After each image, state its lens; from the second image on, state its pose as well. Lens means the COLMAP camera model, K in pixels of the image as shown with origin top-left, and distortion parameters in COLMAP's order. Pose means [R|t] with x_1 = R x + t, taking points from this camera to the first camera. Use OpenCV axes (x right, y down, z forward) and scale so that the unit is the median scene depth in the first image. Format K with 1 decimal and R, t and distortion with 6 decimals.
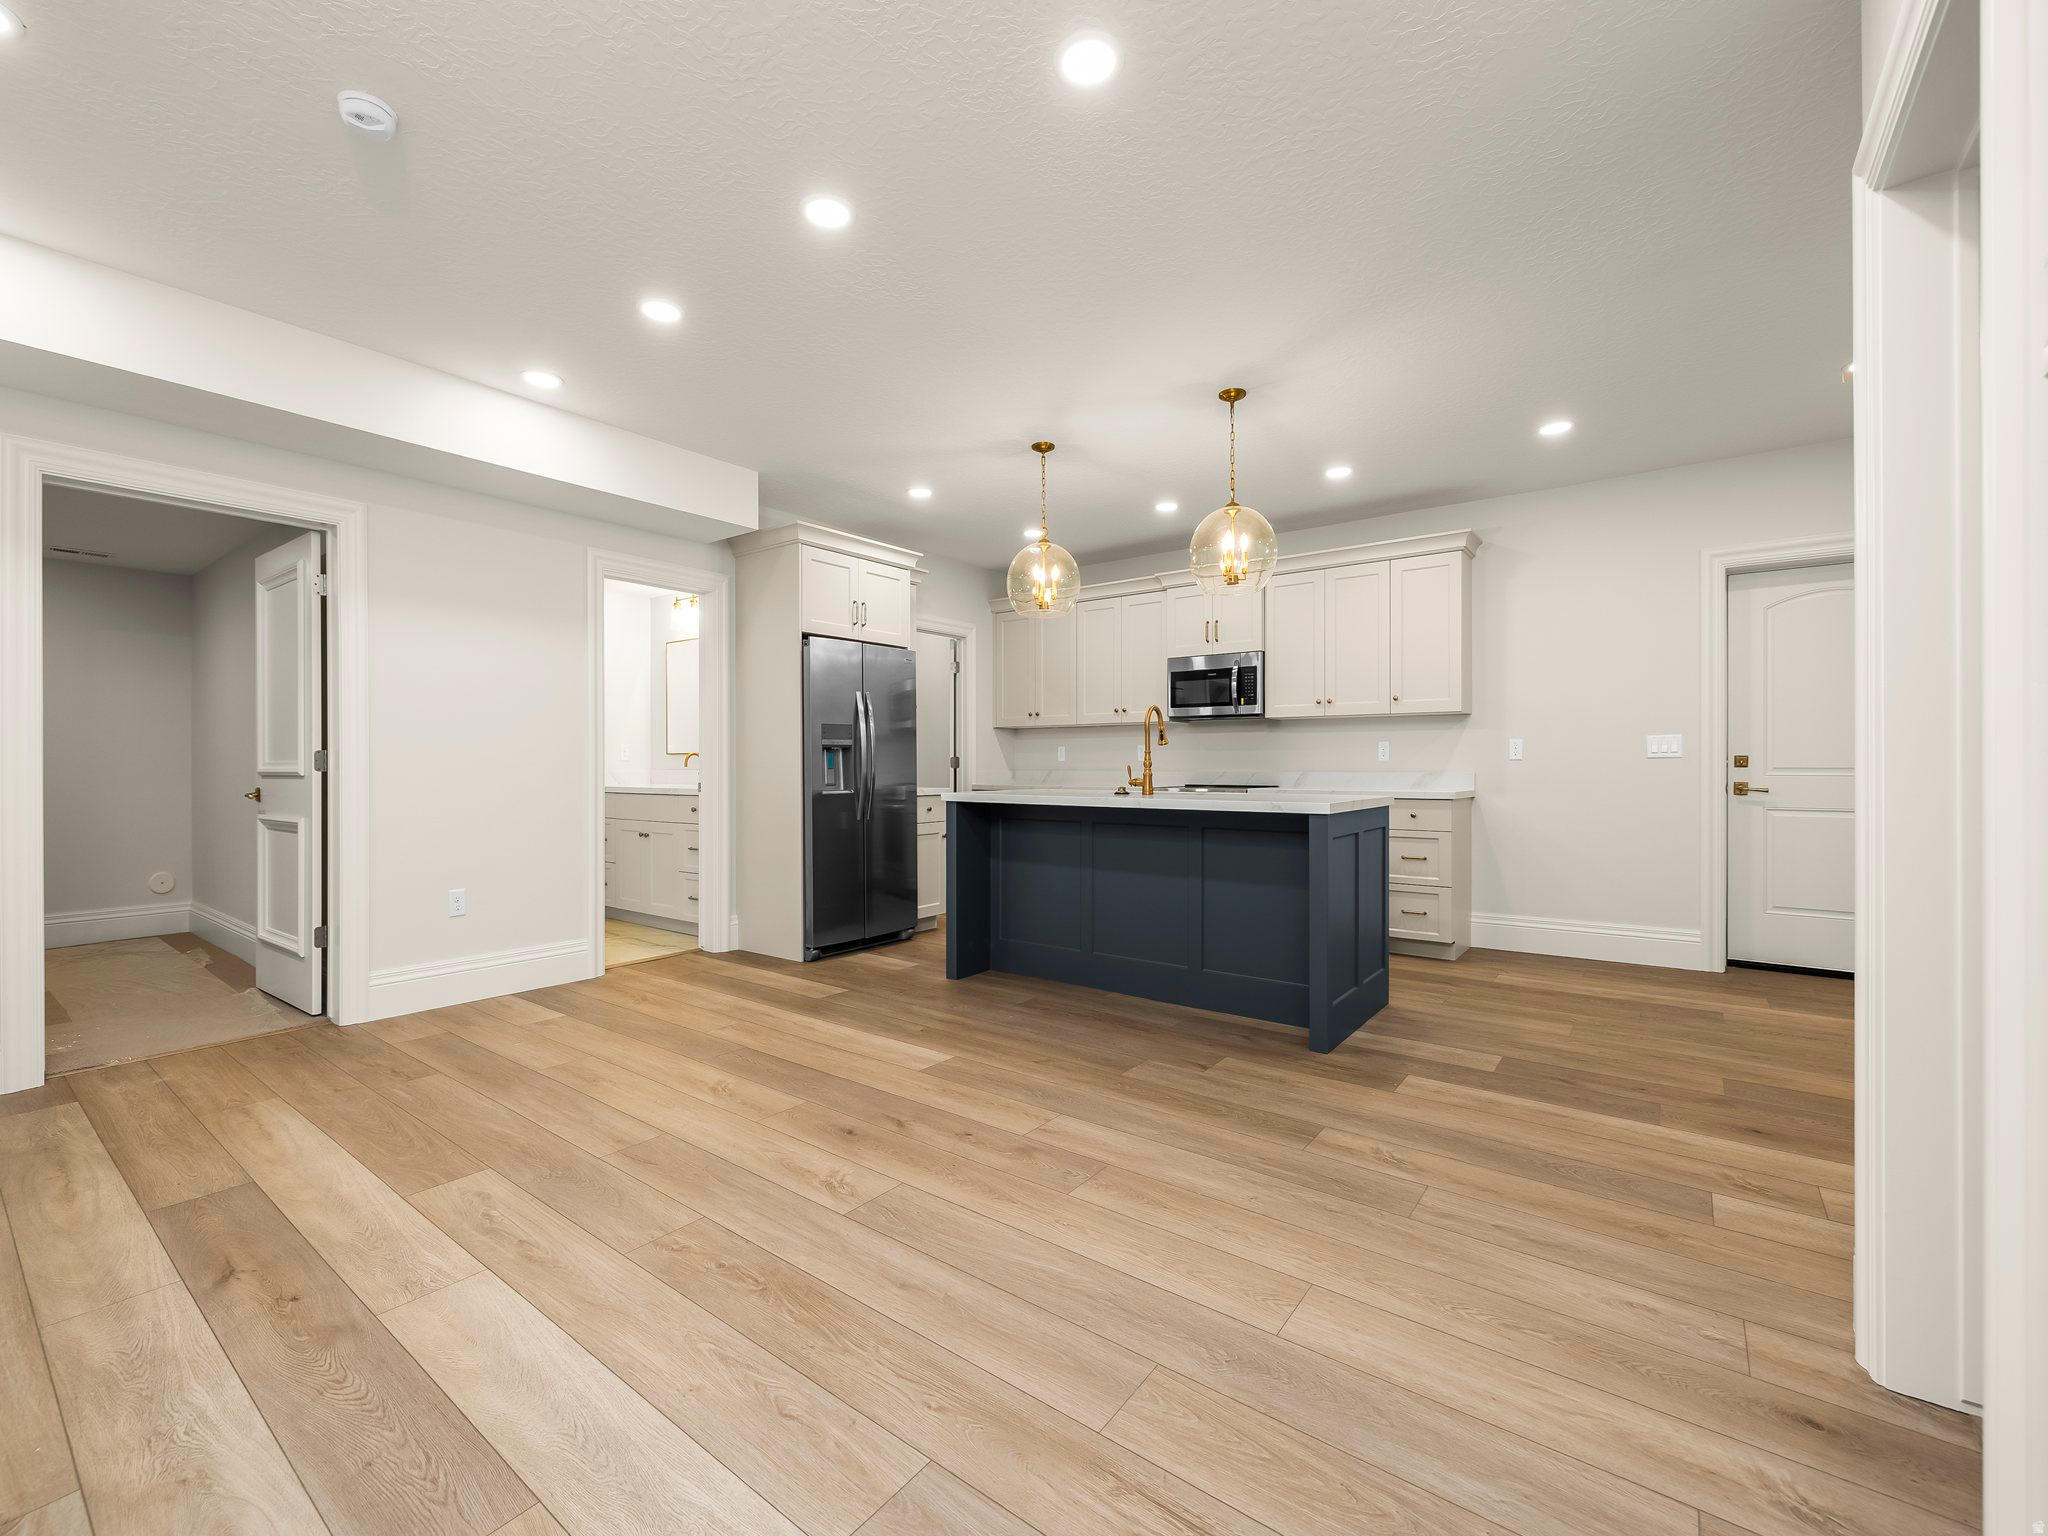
lens RADIAL K [[853.7, 0, 1015.7], [0, 853.7, 767.5], [0, 0, 1]] dist [0.002066, -0.000625]
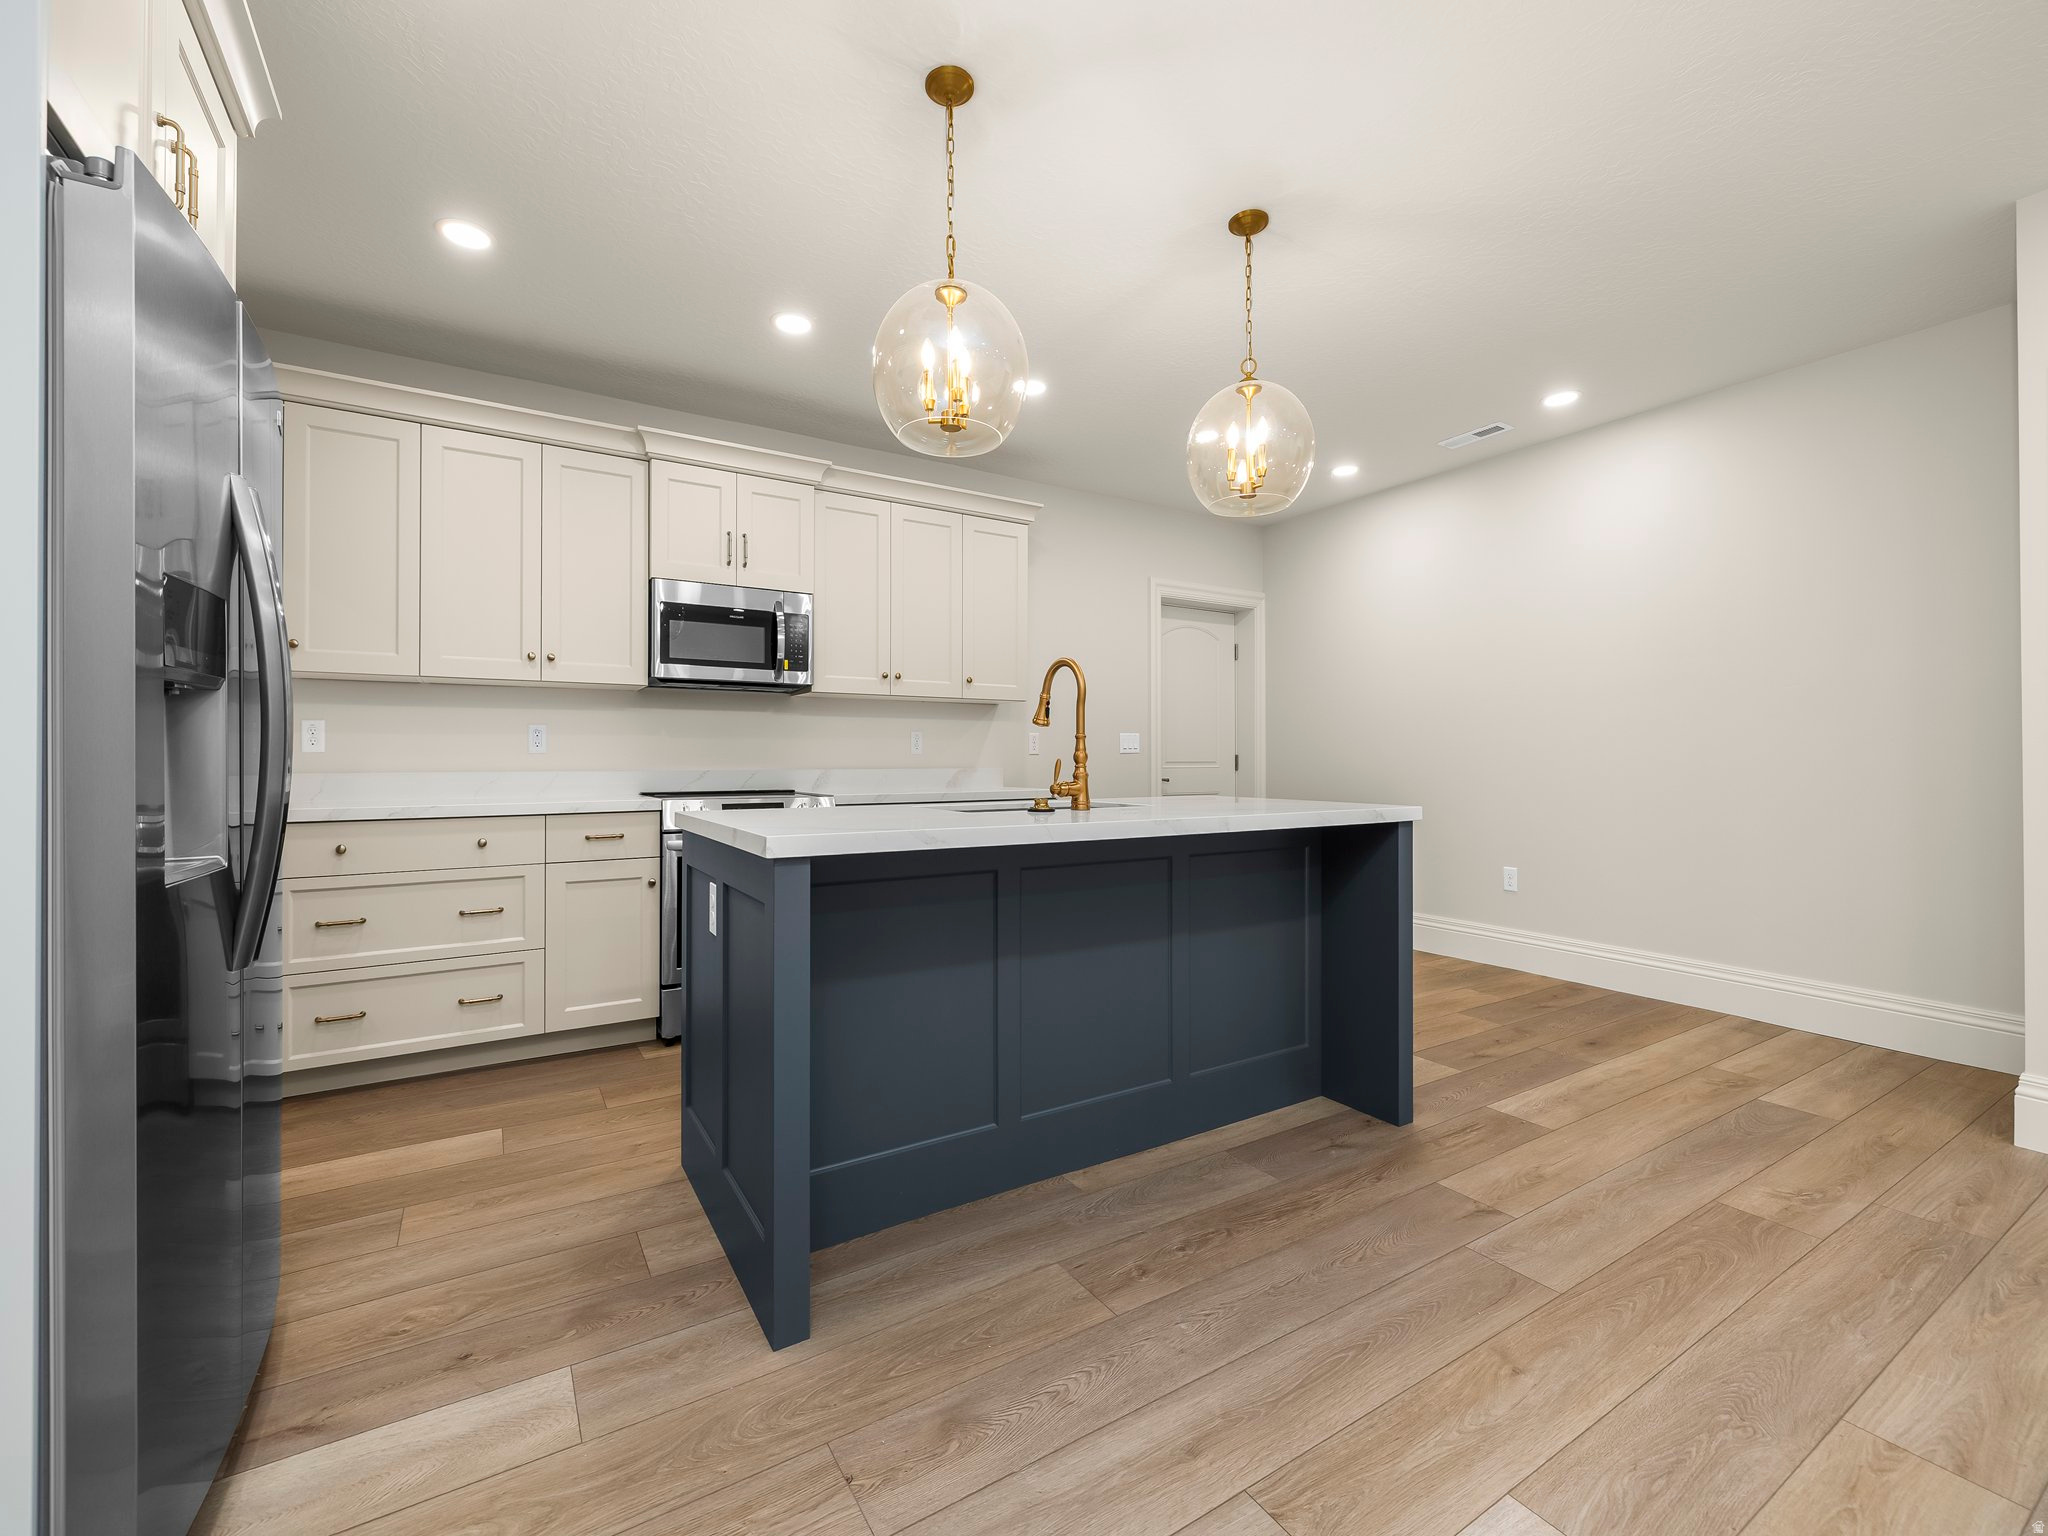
lens RADIAL K [[853.7, 0, 1015.7], [0, 853.7, 758.8], [0, 0, 1]] dist [0.002066, -0.000625]
pose [[0.368956, 0.001827, 0.929445, -0.505104], [0.003032, 0.999990, -0.003169, -0.001868], [-0.929442, 0.003987, 0.368947, 1.030001]]
